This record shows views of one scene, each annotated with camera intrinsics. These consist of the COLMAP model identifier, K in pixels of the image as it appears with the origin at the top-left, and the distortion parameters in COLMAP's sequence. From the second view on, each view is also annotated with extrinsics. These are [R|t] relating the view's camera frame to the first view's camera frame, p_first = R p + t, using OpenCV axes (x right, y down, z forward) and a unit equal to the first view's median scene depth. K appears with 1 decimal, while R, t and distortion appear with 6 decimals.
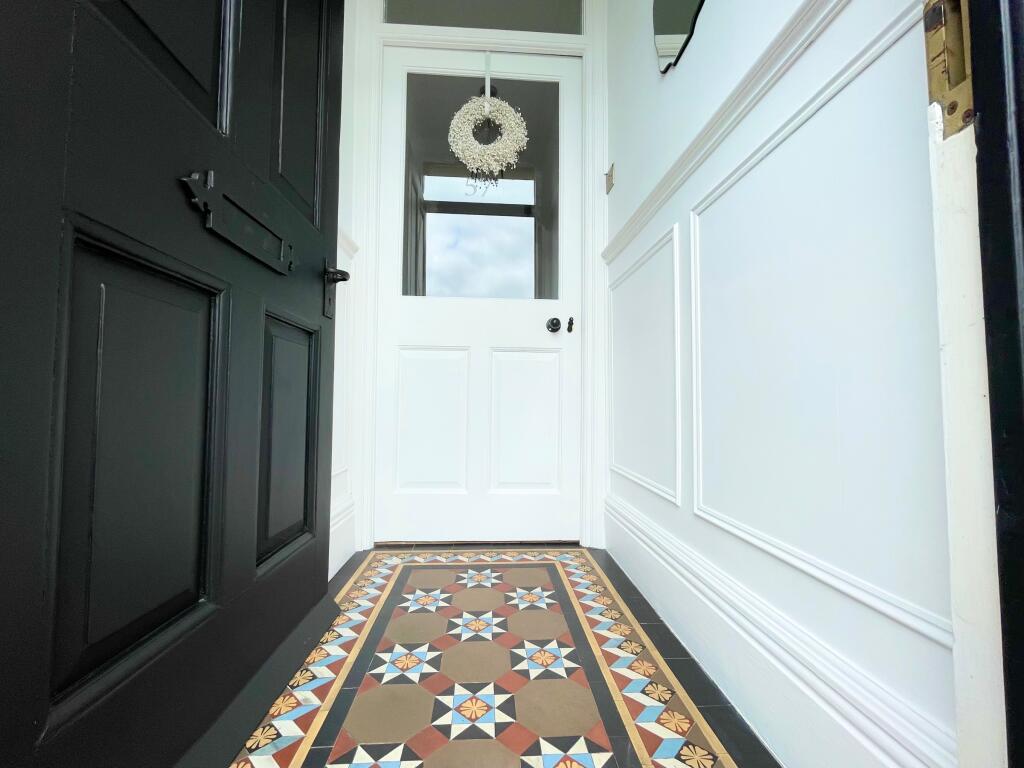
lens RADIAL K [[414.5, 0, 511.0], [0, 414.5, 382.8], [0, 0, 1]] dist [-0.003432, -0.000057]
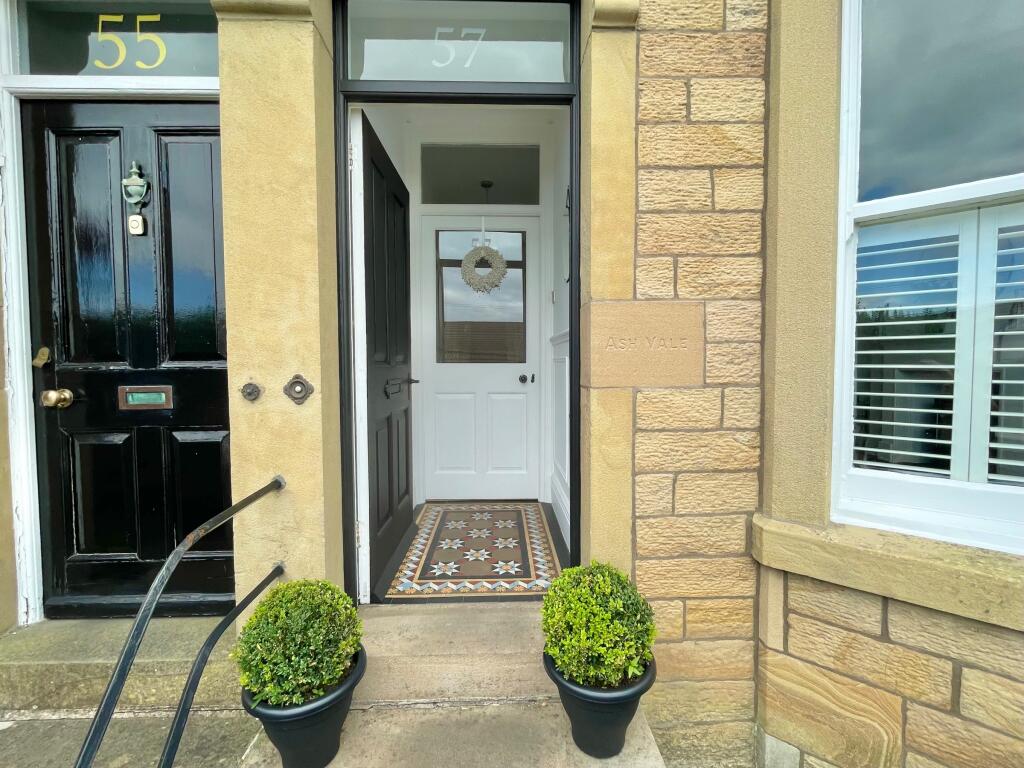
lens RADIAL K [[414.5, 0, 511.0], [0, 414.5, 382.8], [0, 0, 1]] dist [-0.003432, -0.000057]
pose [[0.999595, -0.008263, -0.027234, 0.119992], [0.010428, 0.996713, 0.080344, -0.320123], [0.026481, -0.080596, 0.996395, -0.905809]]
